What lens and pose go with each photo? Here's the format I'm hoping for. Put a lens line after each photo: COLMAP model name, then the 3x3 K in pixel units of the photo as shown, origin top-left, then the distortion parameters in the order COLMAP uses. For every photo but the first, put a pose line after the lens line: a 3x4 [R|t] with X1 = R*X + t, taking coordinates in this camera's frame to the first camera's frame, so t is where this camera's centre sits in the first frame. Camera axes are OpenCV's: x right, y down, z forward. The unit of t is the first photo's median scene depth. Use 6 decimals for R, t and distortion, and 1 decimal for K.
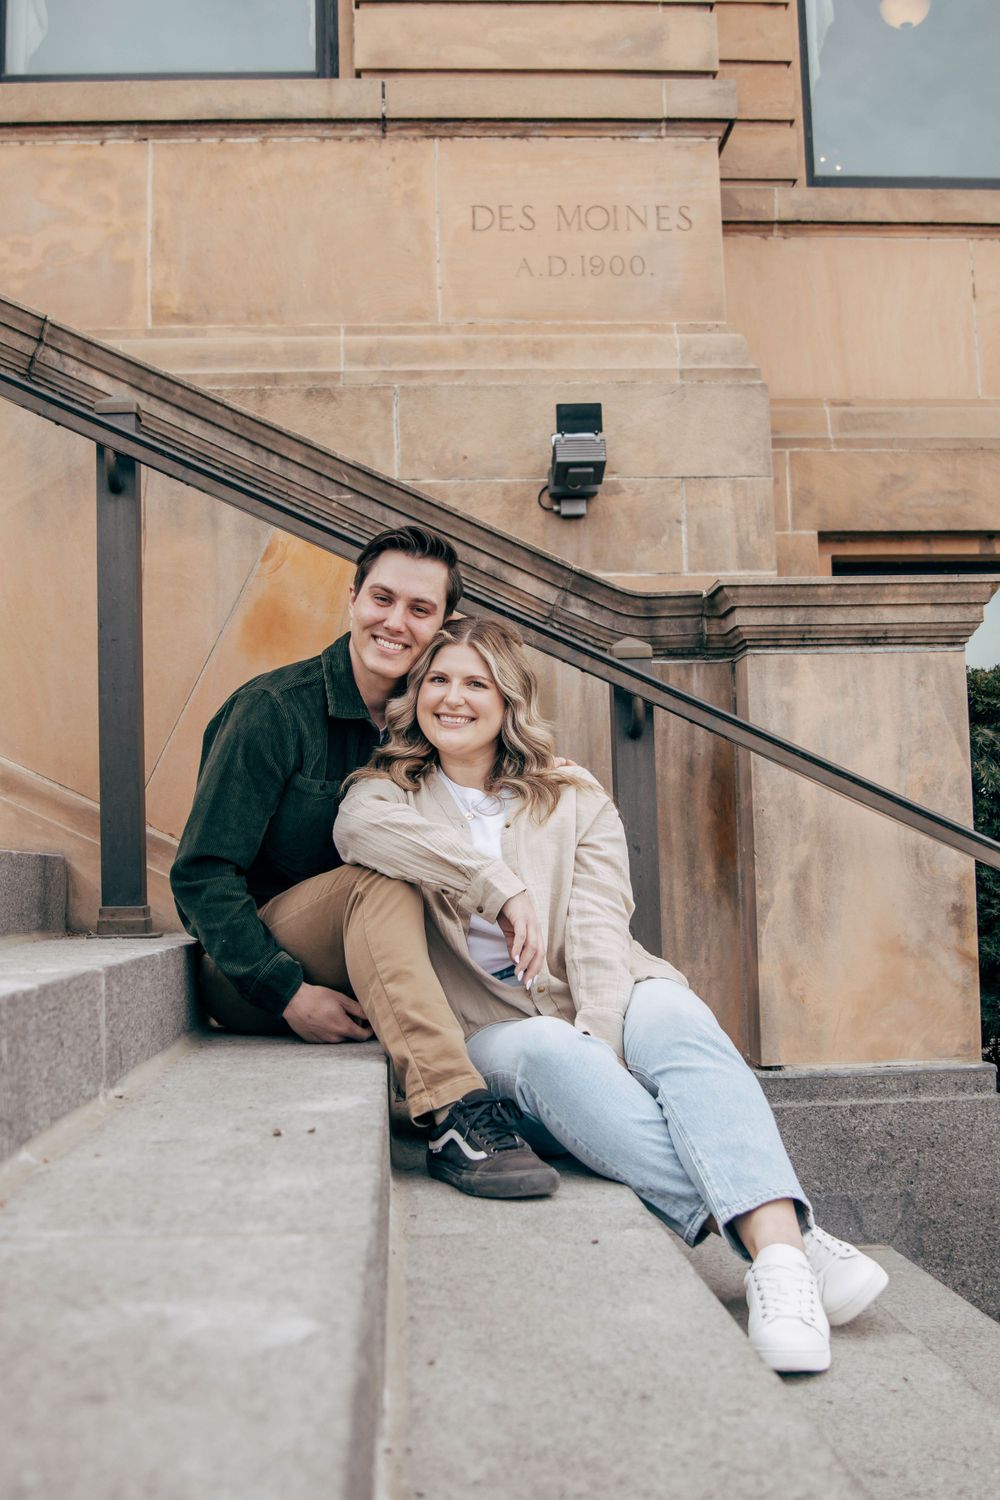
lens RADIAL K [[1656.4, 0, 496.9], [0, 1656.4, 744.2], [0, 0, 1]] dist [-0.106464, 0.068982]
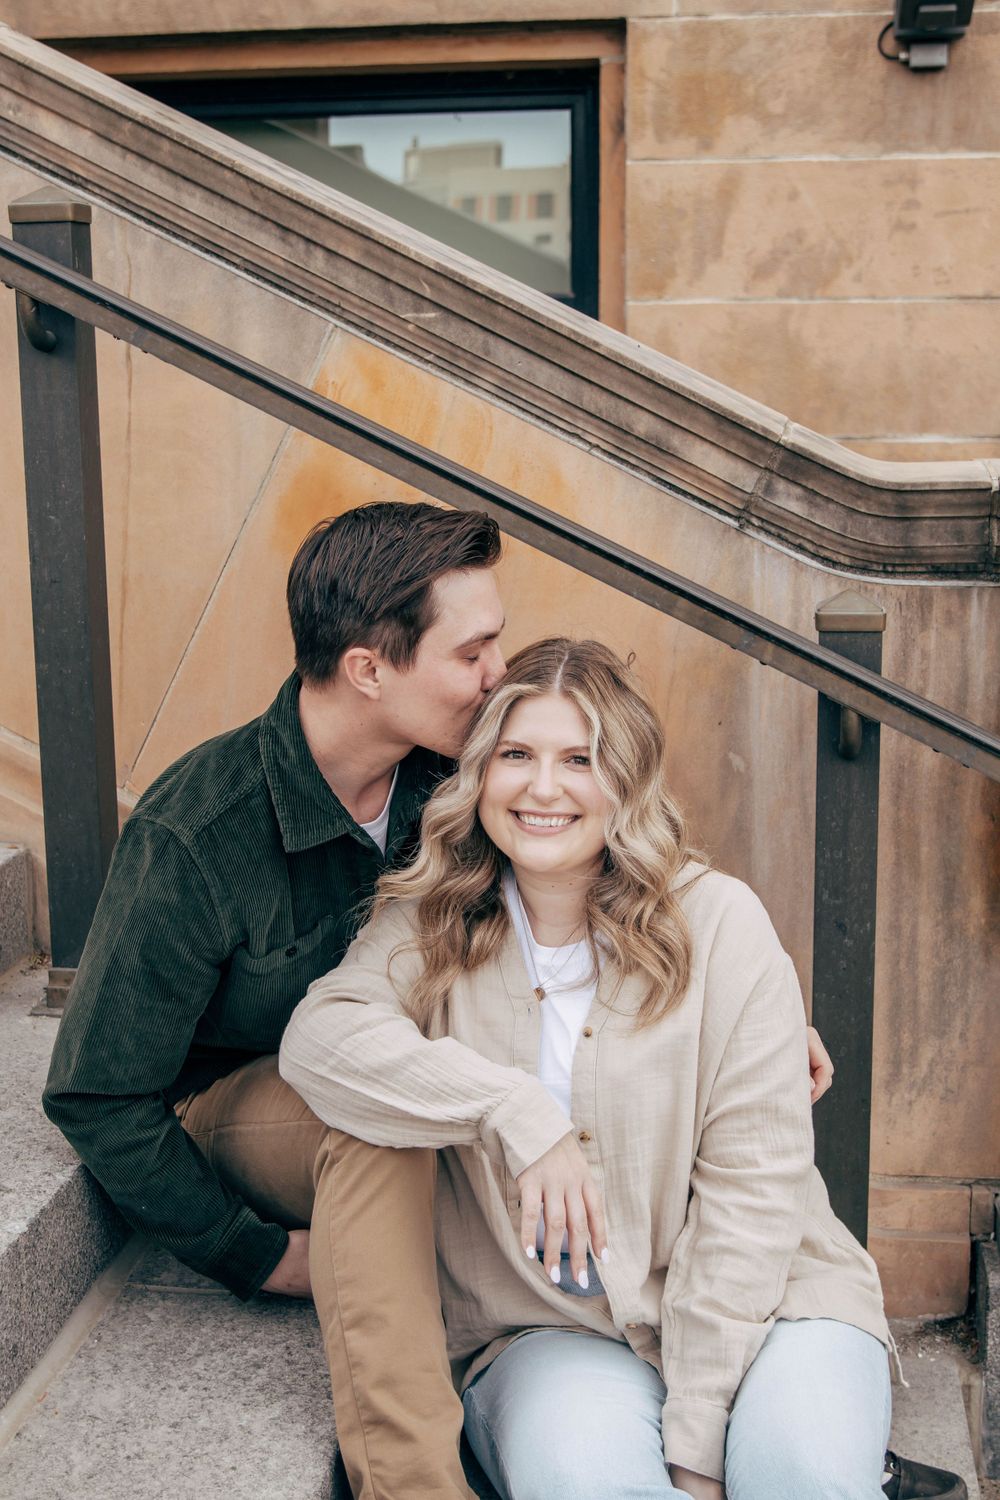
lens RADIAL K [[2022.7, 0, 500.0], [0, 2022.7, 750.0], [0, 0, 1]] dist [-0.066062, 0.077220]
pose [[0.982539, 0.051289, -0.178846, 0.083236], [-0.003138, 0.965685, 0.259696, -0.189967], [0.186029, -0.254600, 0.948985, 0.225600]]
